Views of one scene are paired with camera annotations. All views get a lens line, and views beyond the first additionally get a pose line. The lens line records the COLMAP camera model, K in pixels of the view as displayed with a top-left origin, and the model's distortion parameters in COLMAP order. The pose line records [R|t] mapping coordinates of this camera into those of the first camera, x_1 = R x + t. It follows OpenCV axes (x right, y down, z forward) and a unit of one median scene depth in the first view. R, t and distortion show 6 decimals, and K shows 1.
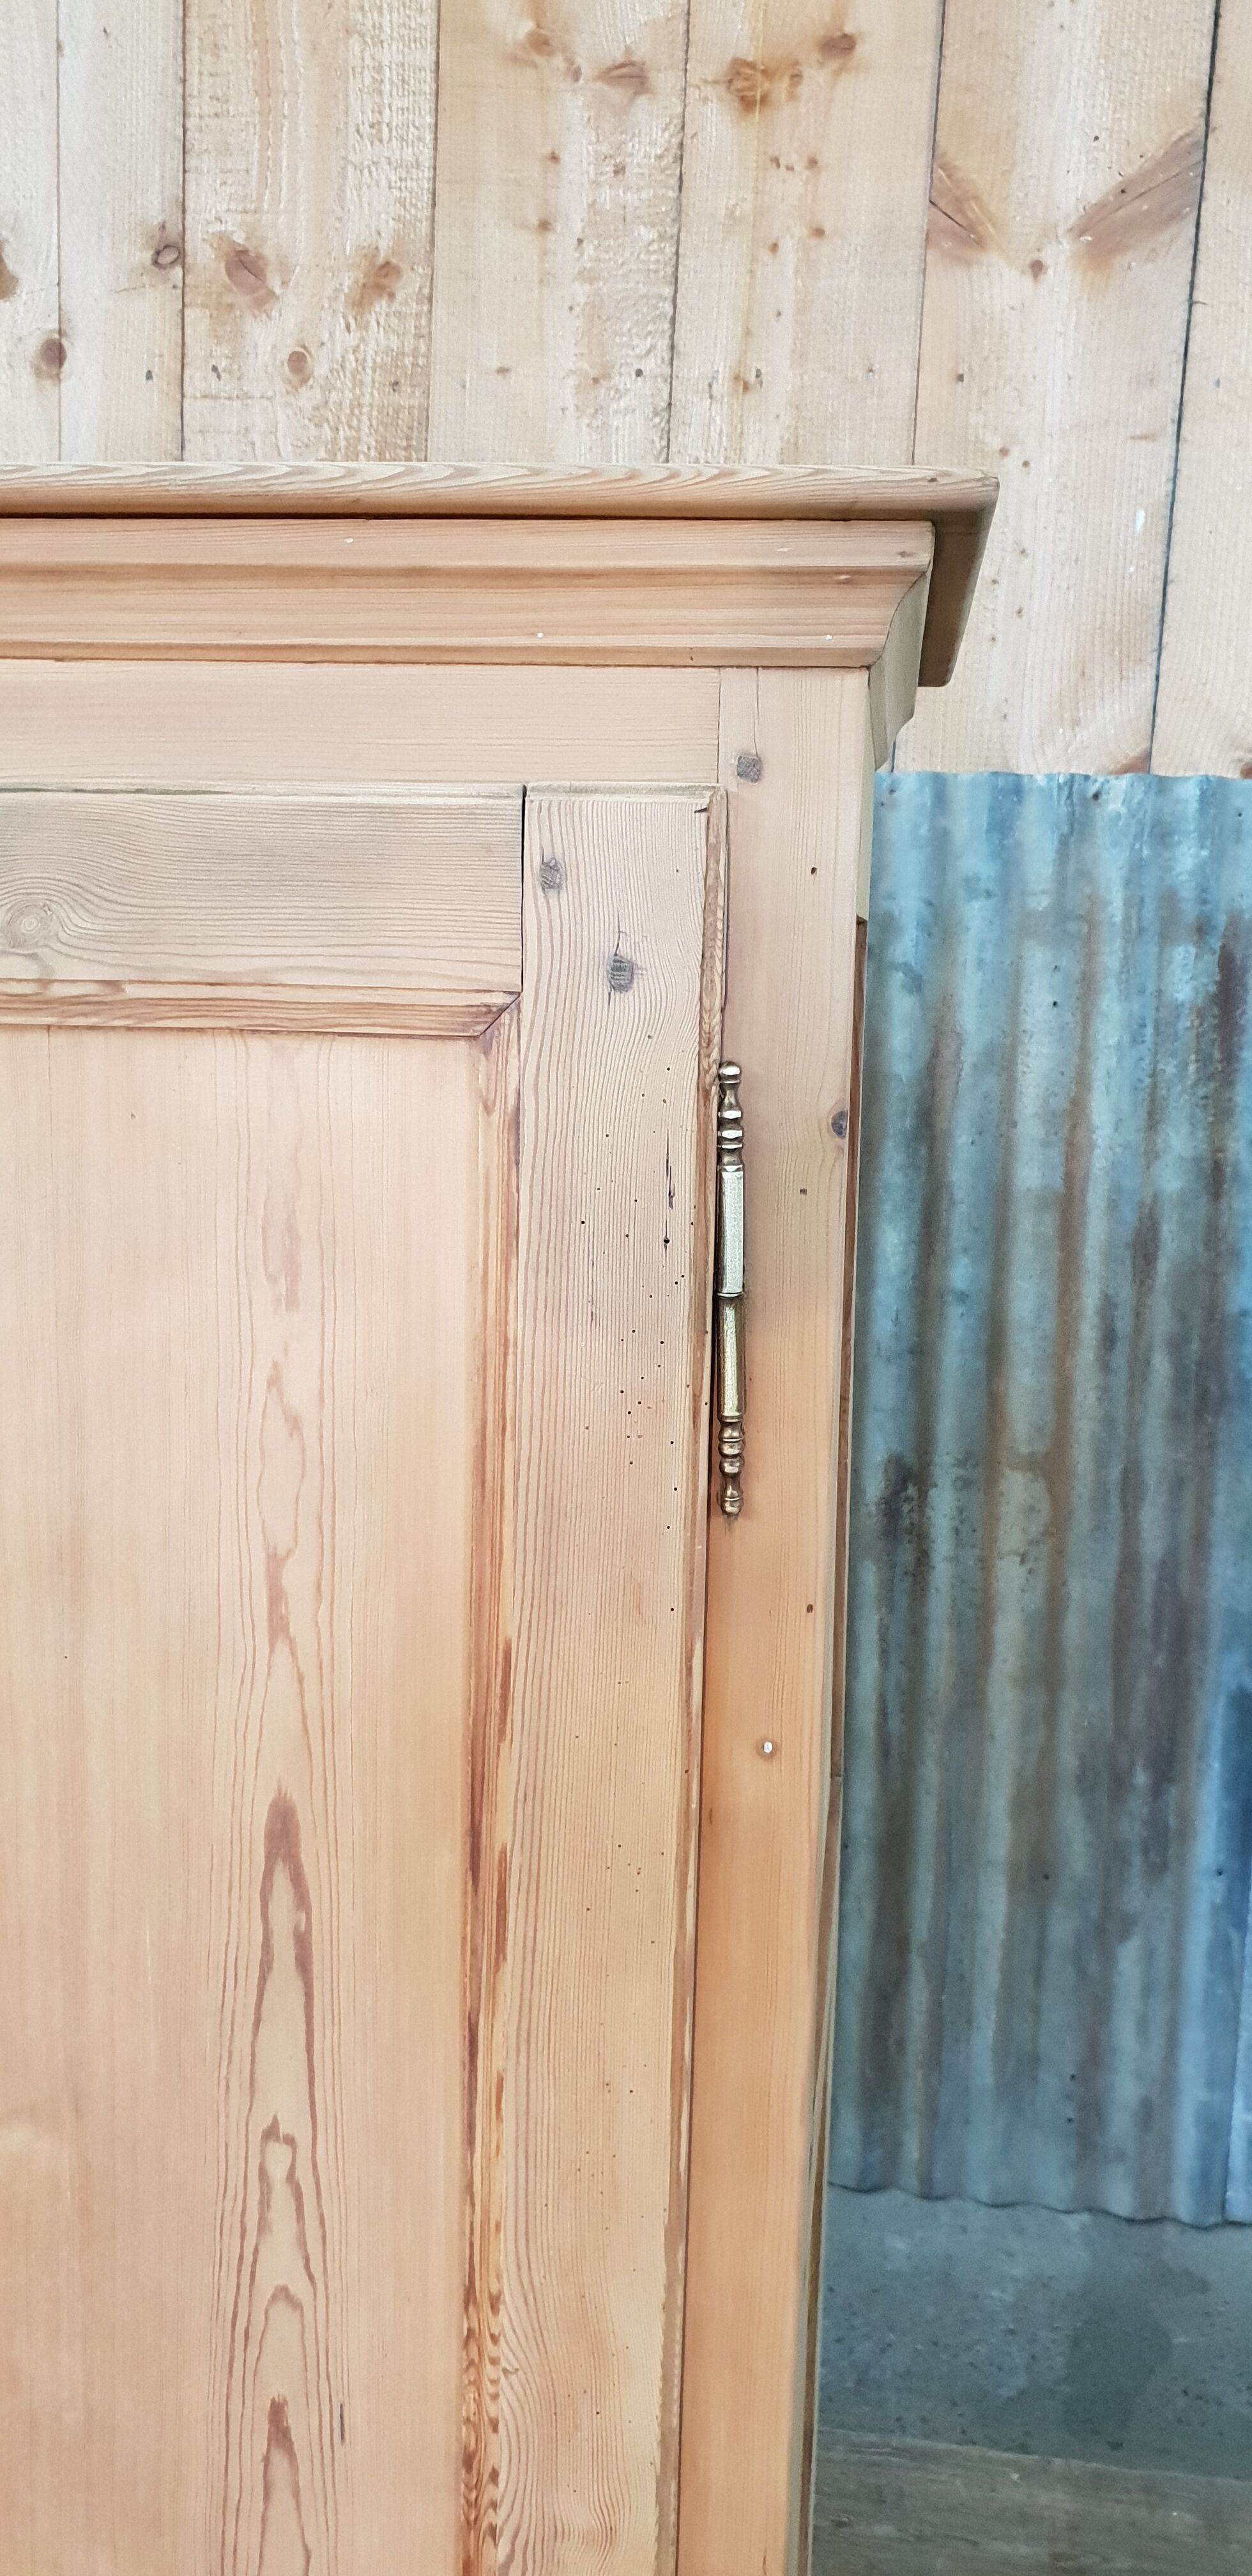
lens RADIAL K [[2013.0, 0, 679.0], [0, 2013.0, 1265.6], [0, 0, 1]] dist [0.009356, 0.009498]
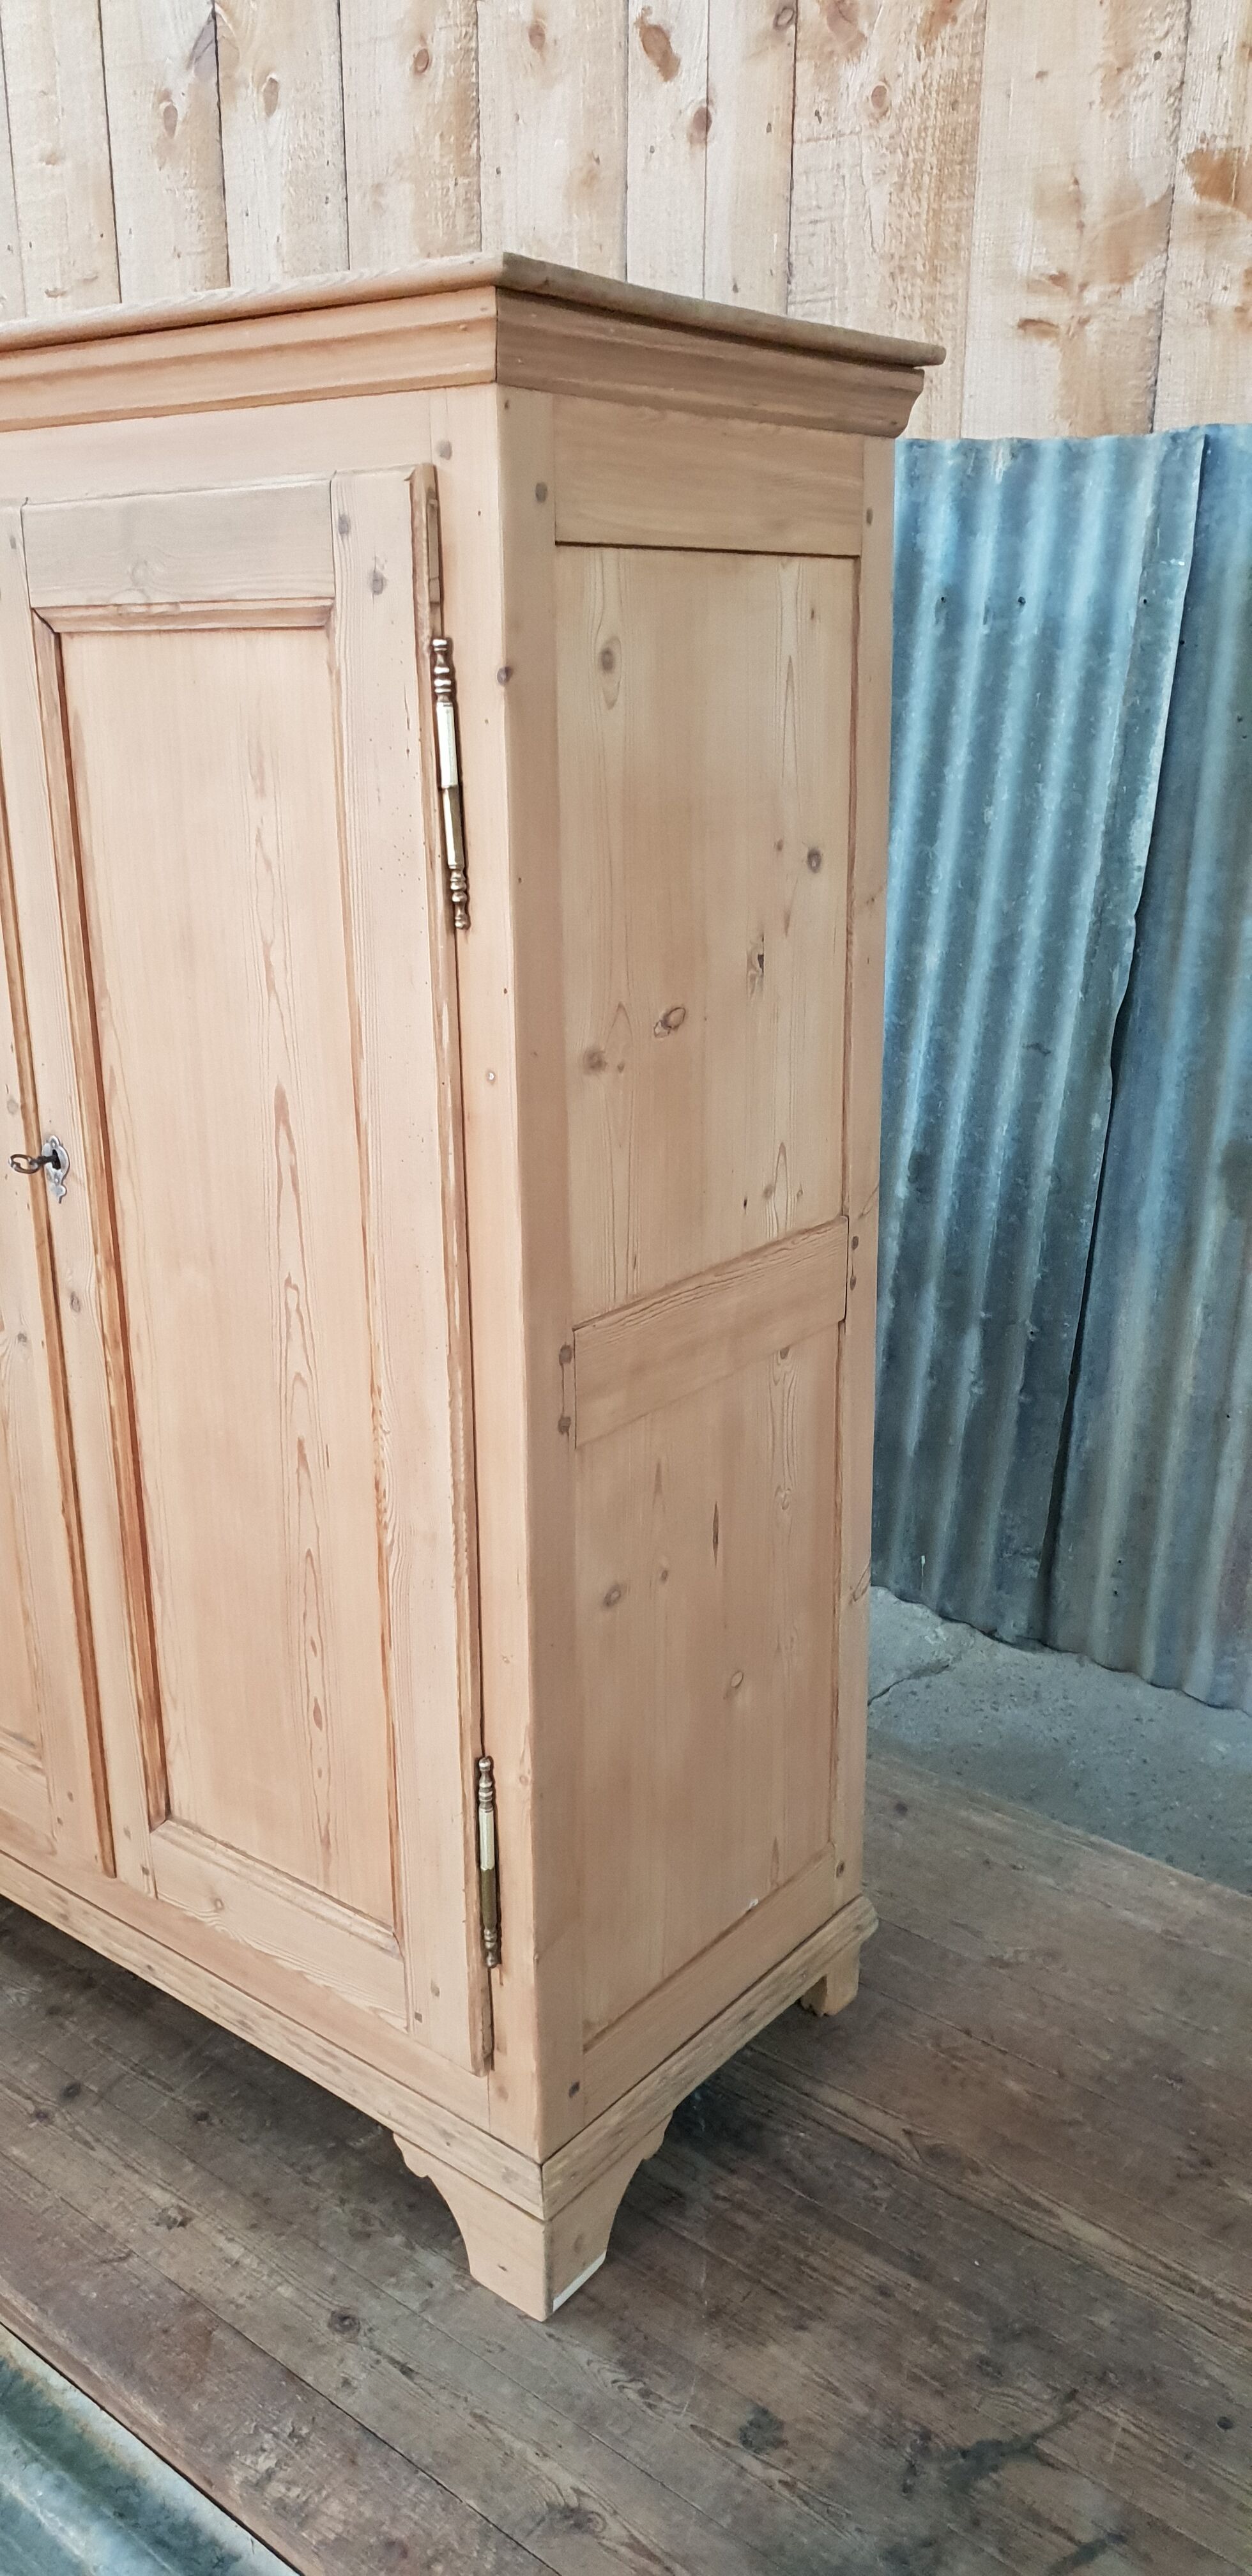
lens RADIAL K [[2013.0, 0, 662.3], [0, 2013.0, 1276.1], [0, 0, 1]] dist [0.009356, 0.009498]
pose [[0.856959, 0.128179, -0.499191, 1.045690], [-0.057720, 0.986355, 0.154181, 0.146418], [0.512143, -0.103313, 0.852664, -0.365910]]
